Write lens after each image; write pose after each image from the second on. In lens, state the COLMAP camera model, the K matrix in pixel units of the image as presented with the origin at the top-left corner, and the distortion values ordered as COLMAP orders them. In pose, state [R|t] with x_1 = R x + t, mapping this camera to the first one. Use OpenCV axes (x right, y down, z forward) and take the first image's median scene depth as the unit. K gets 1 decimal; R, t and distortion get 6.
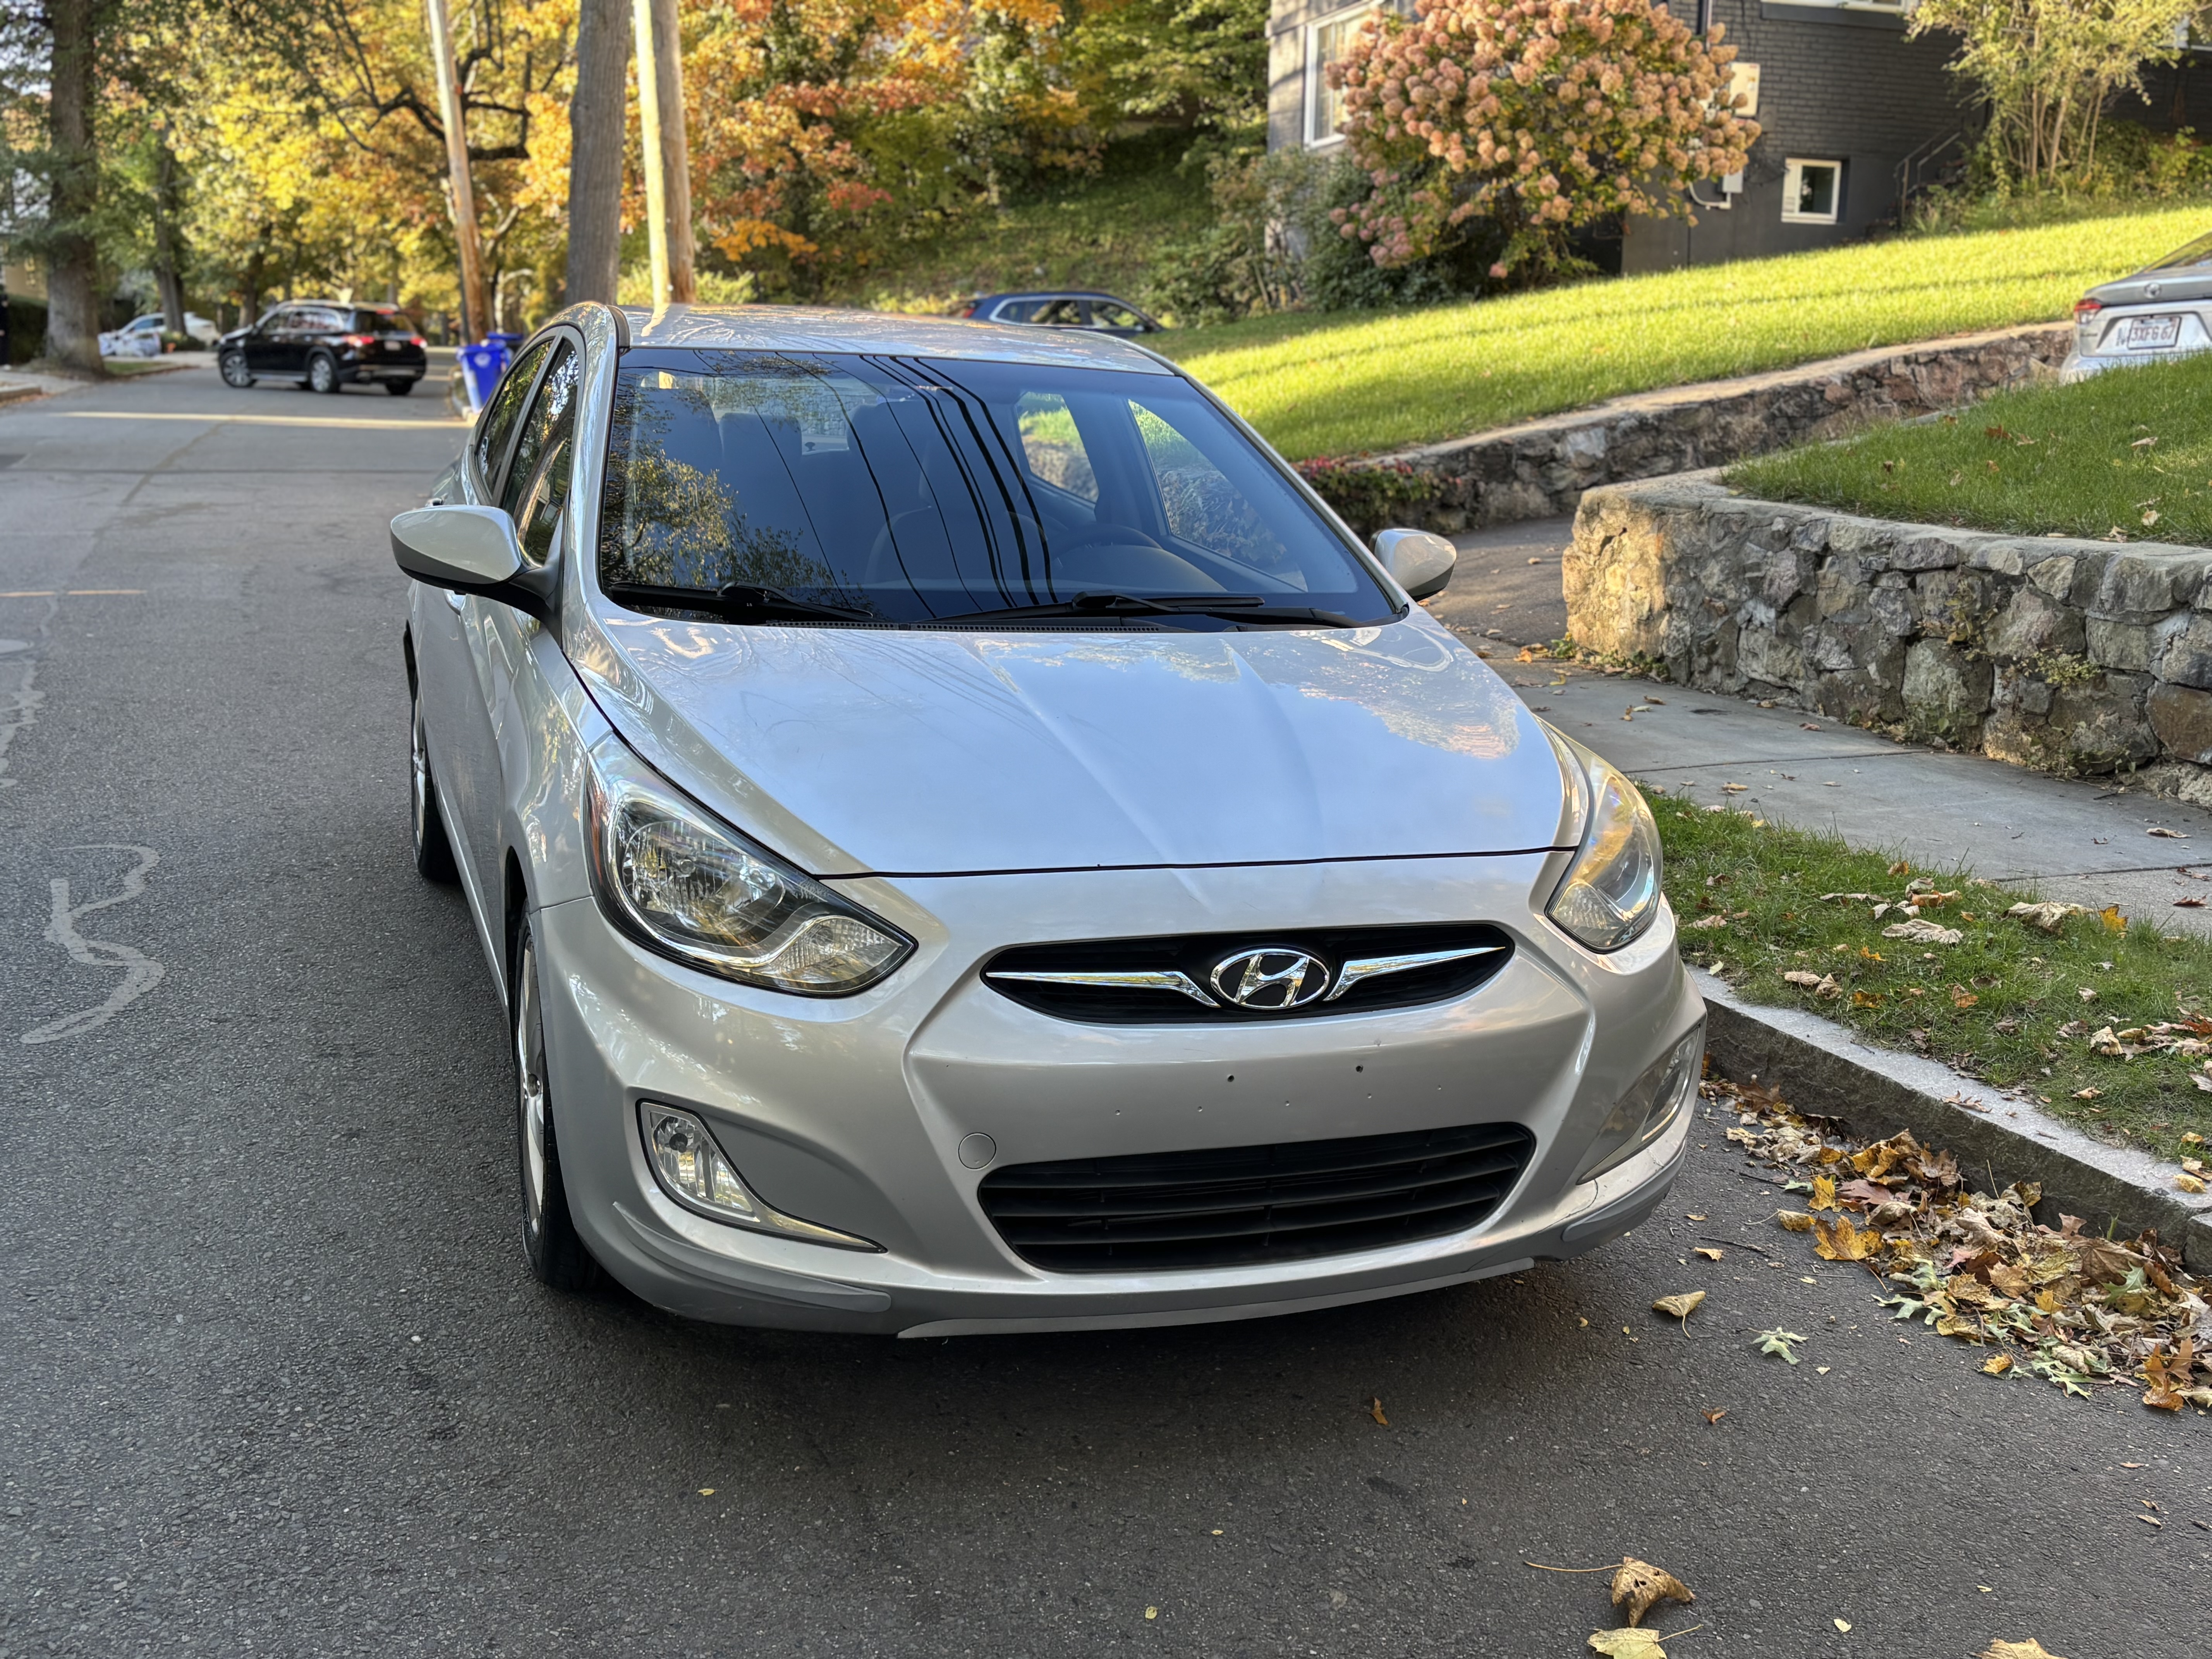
lens RADIAL K [[2218.2, 0, 1106.0], [0, 2218.2, 829.5], [0, 0, 1]] dist [0.008536, 0.013592]
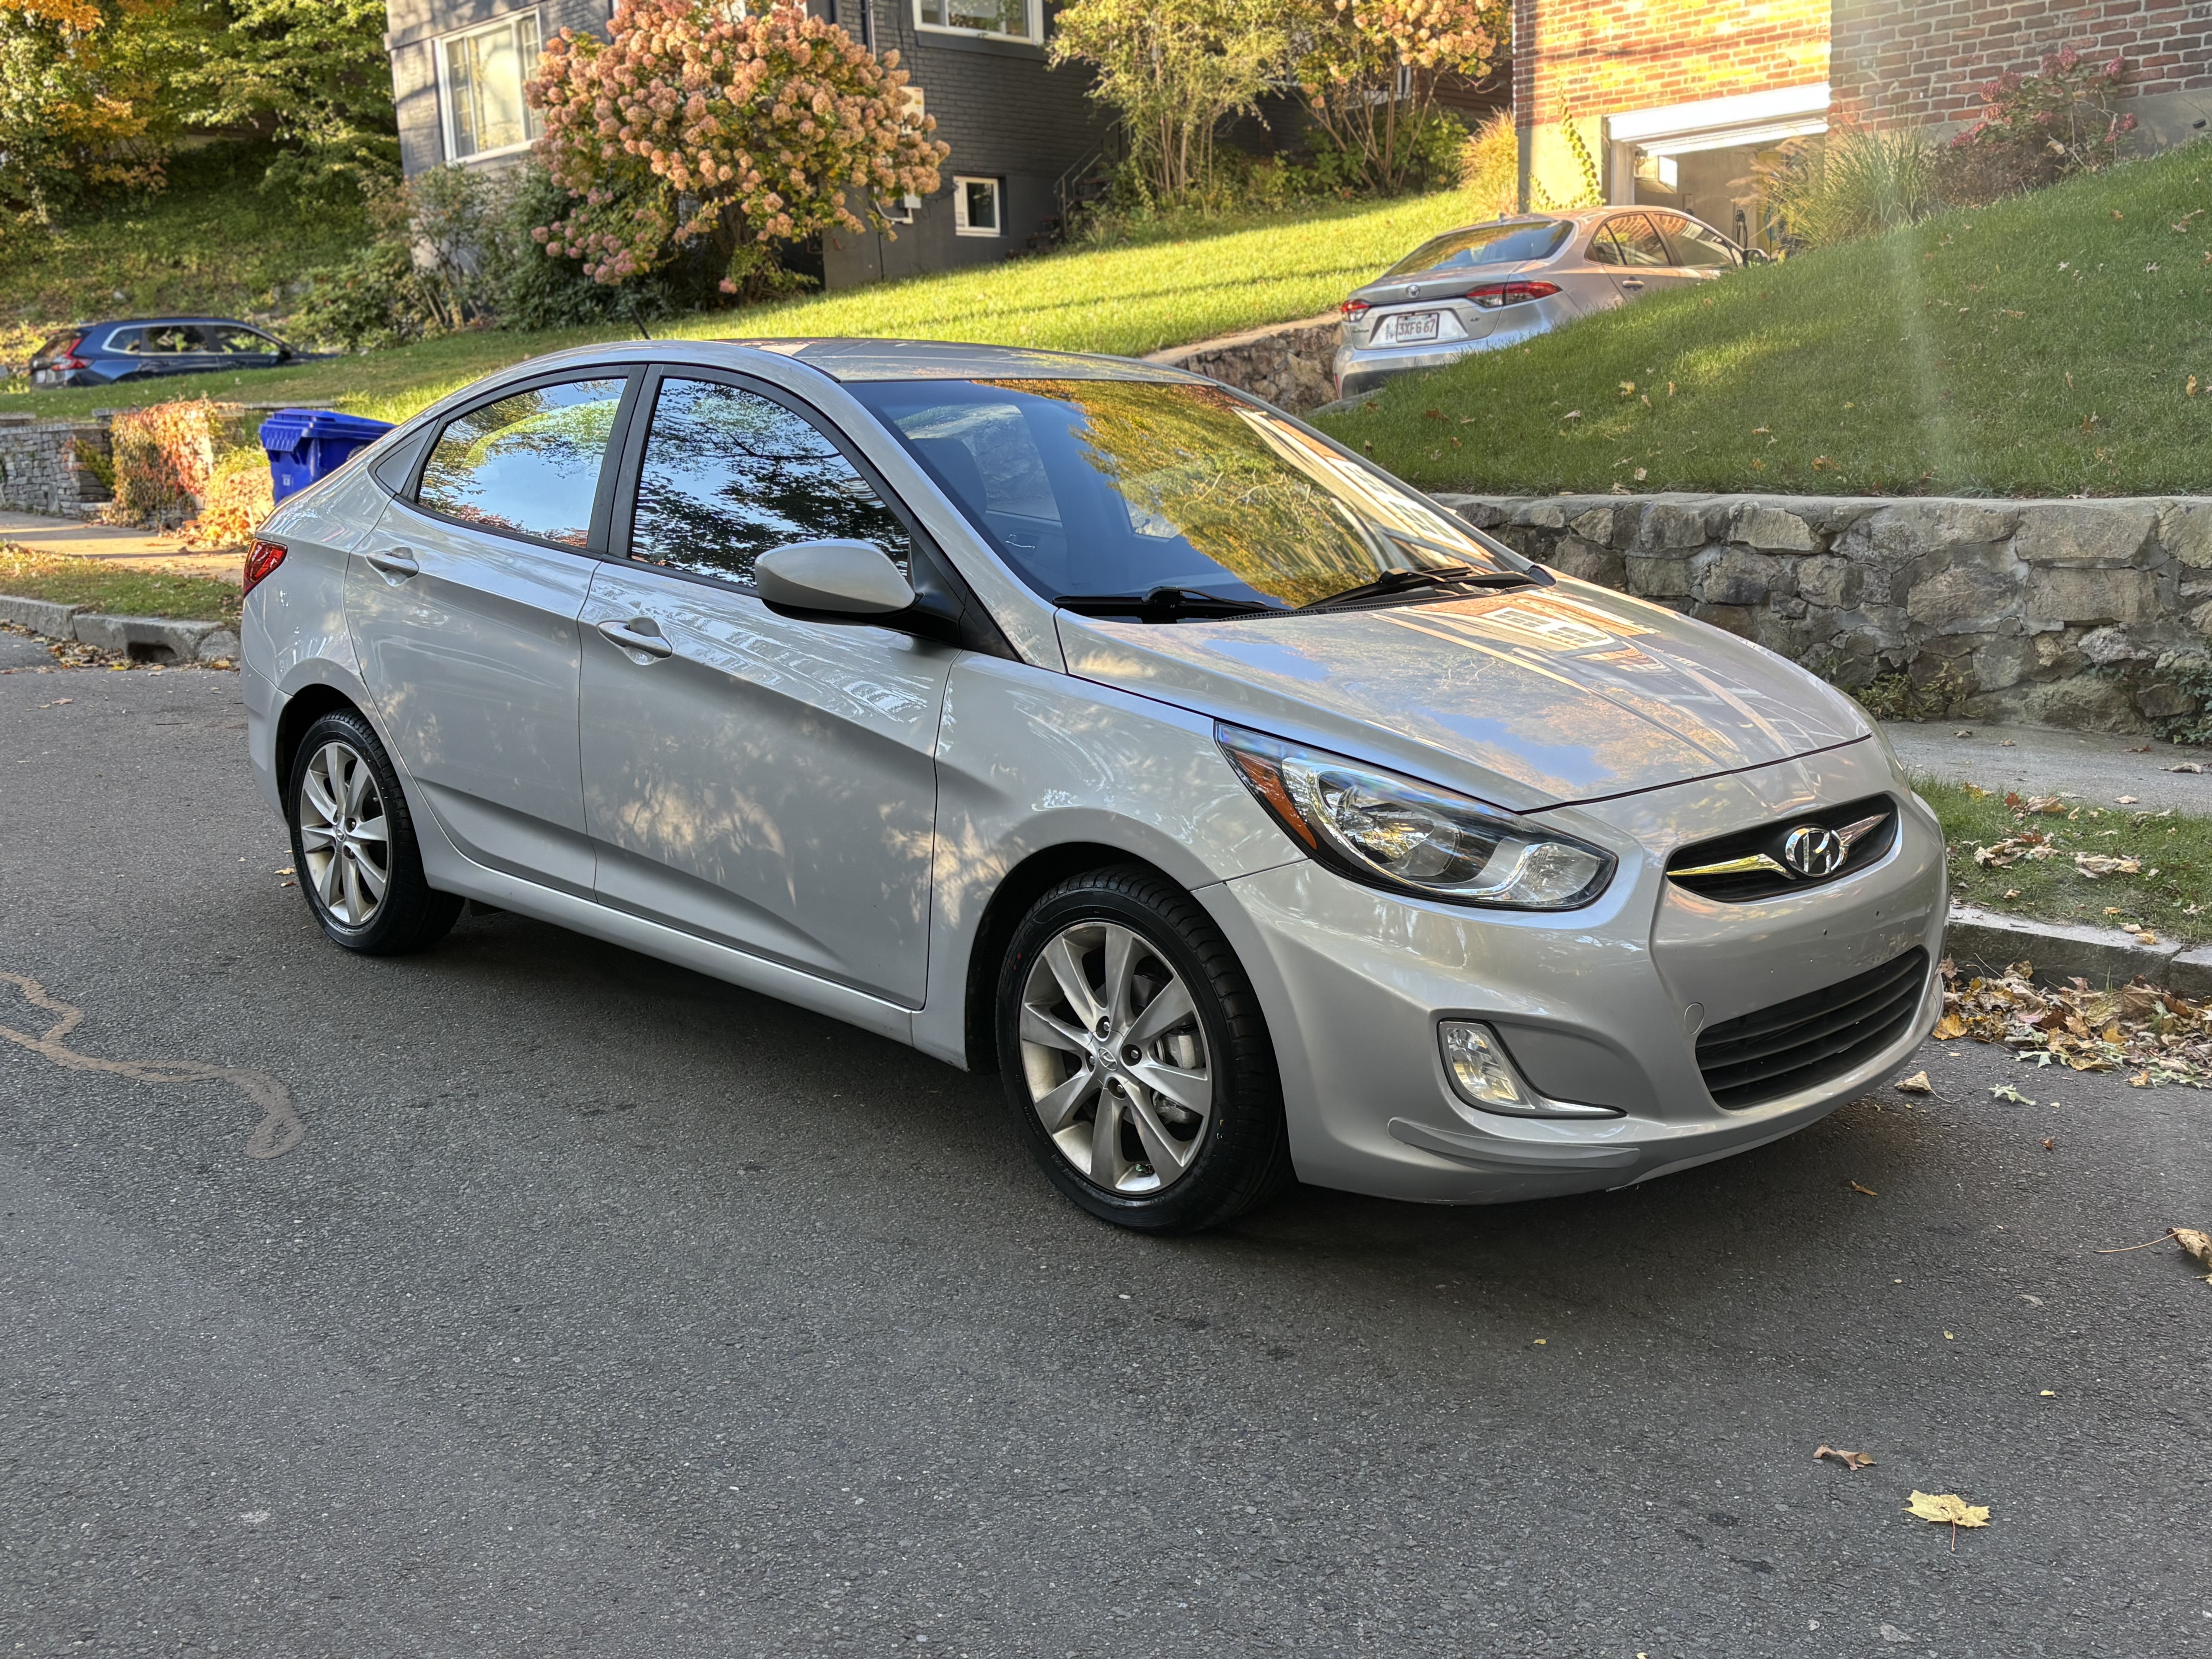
lens RADIAL K [[2197.5, 0, 1106.0], [0, 2197.5, 829.5], [0, 0, 1]] dist [0.082927, -0.153286]
pose [[0.902920, -0.124387, 0.411417, -0.120449], [0.126357, 0.991729, 0.022527, -0.003555], [-0.410816, 0.031645, 0.911169, 0.003875]]
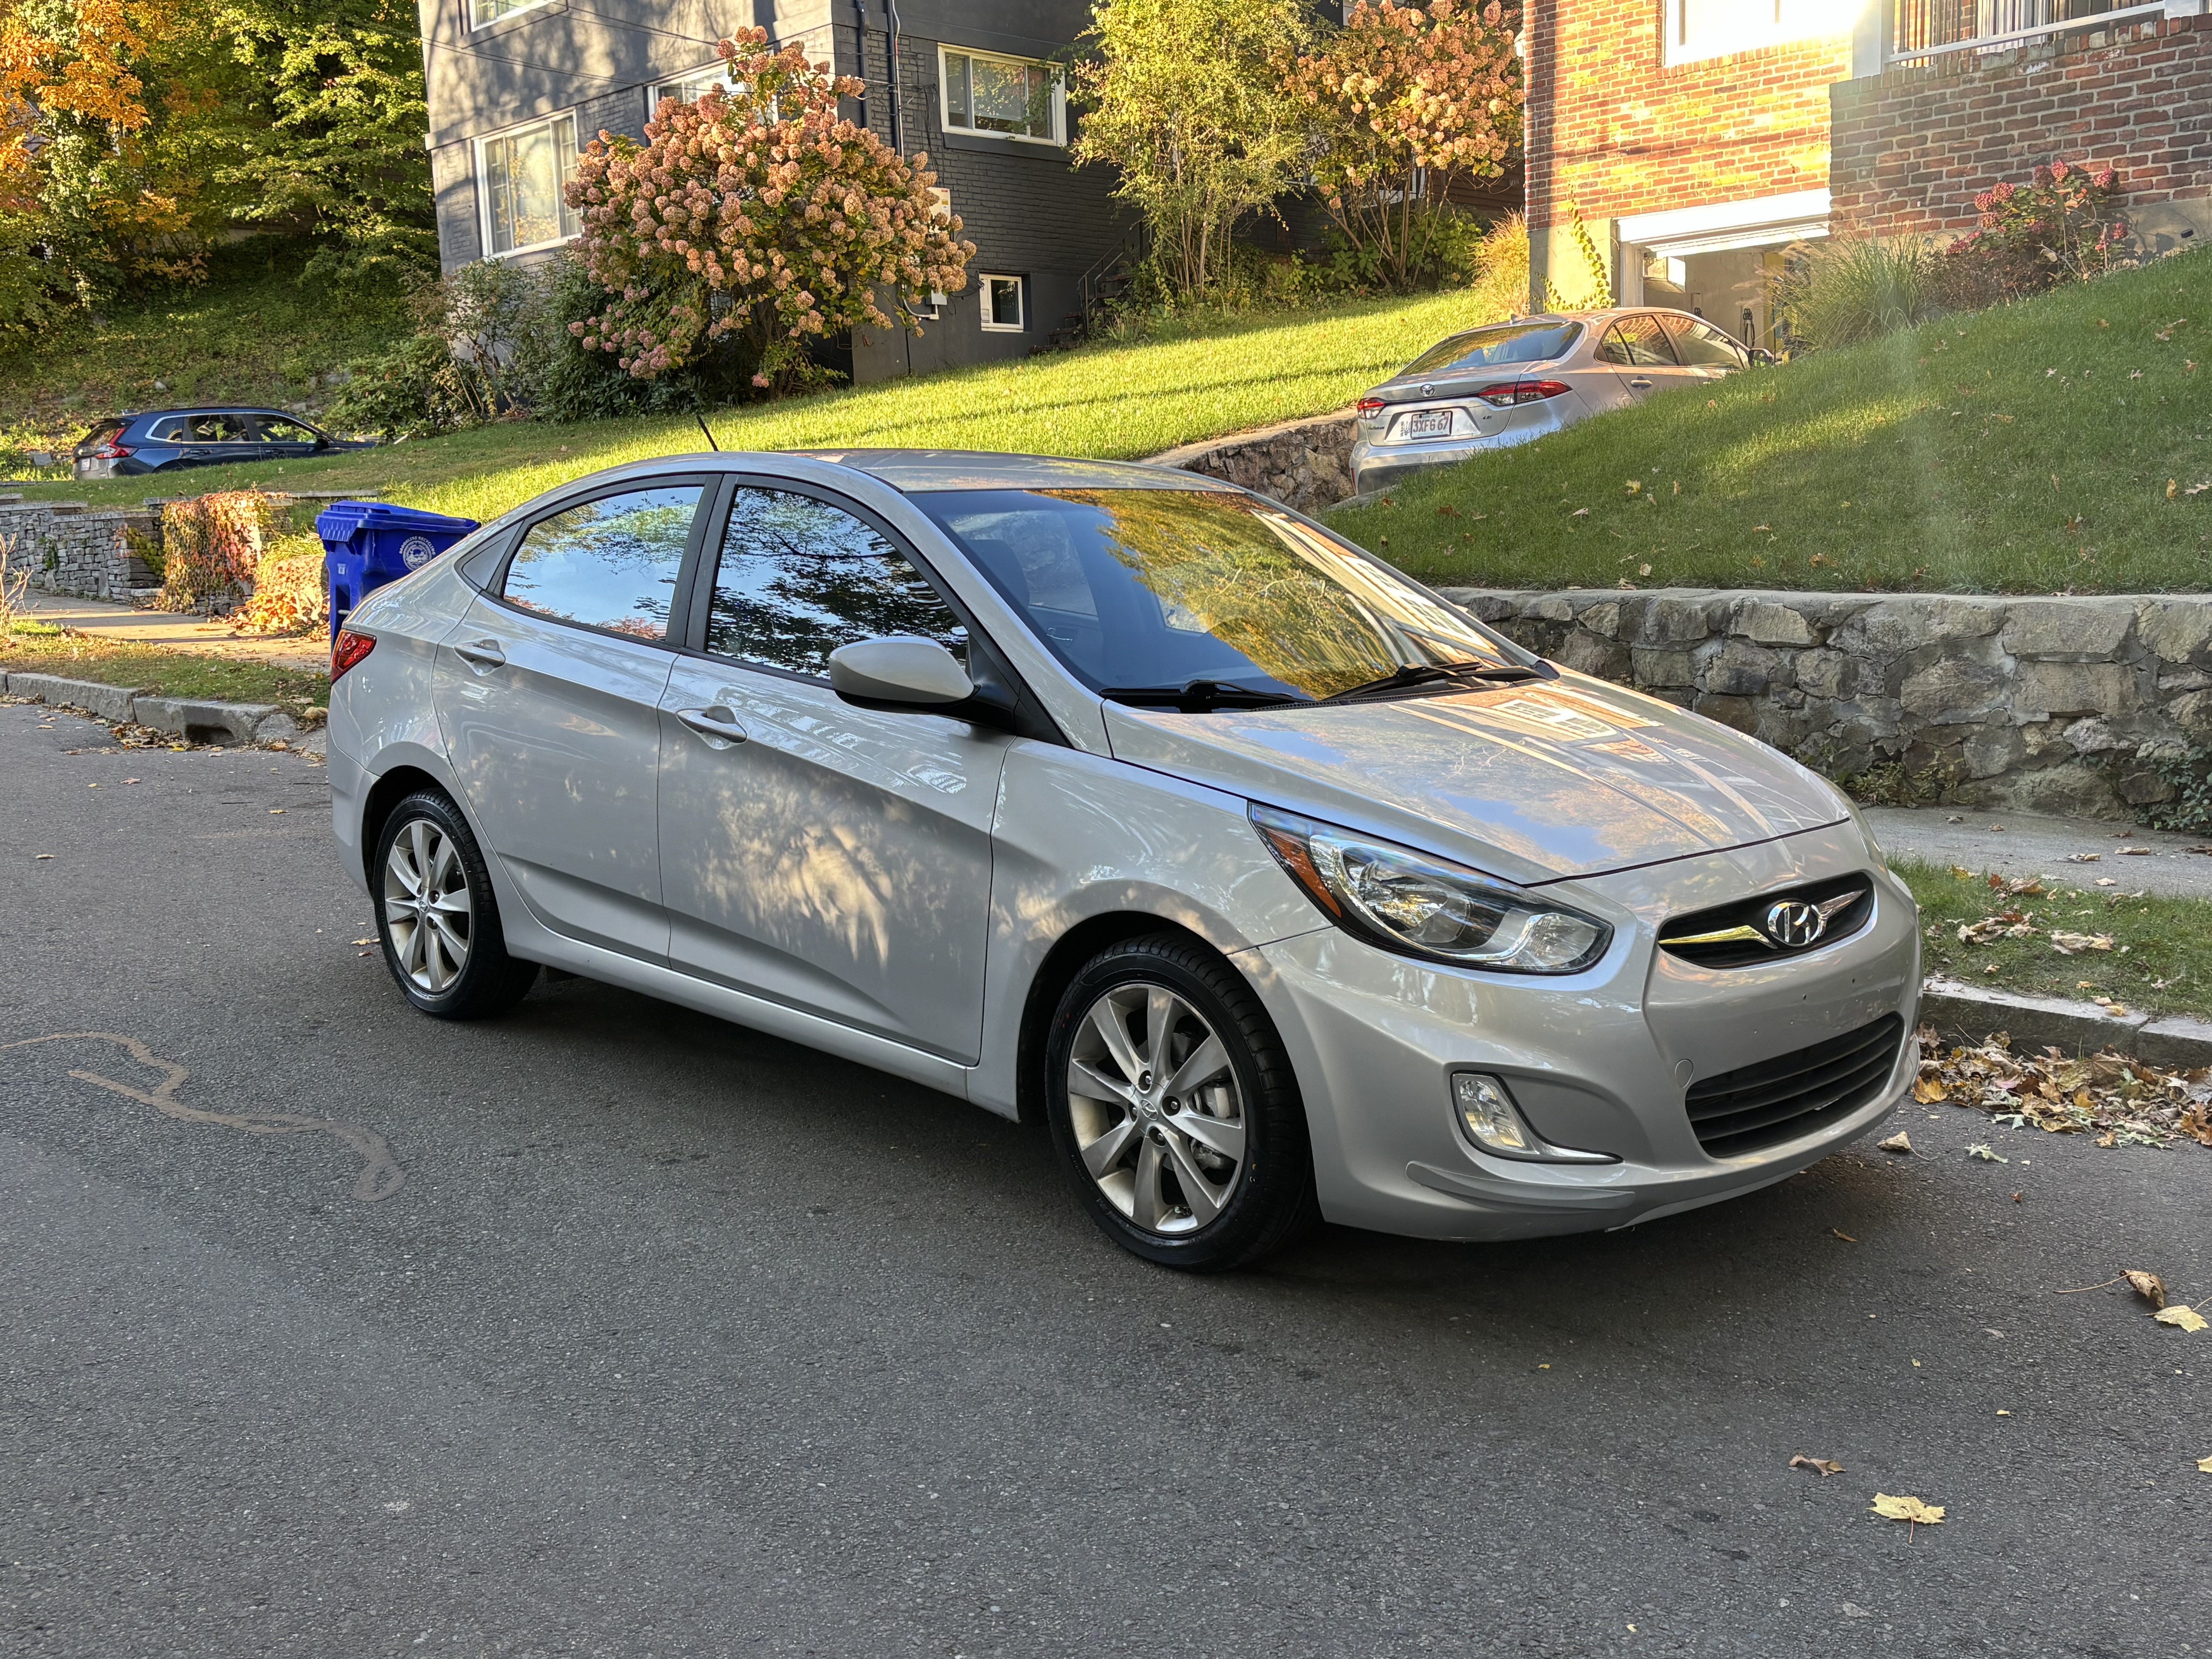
lens RADIAL K [[2194.3, 0, 1103.6], [0, 2194.3, 842.5], [0, 0, 1]] dist [0.119279, -0.281549]
pose [[0.906478, -0.107231, 0.408410, -0.130930], [0.121998, 0.992478, -0.010195, -0.003118], [-0.404245, 0.059067, 0.912742, -0.012342]]
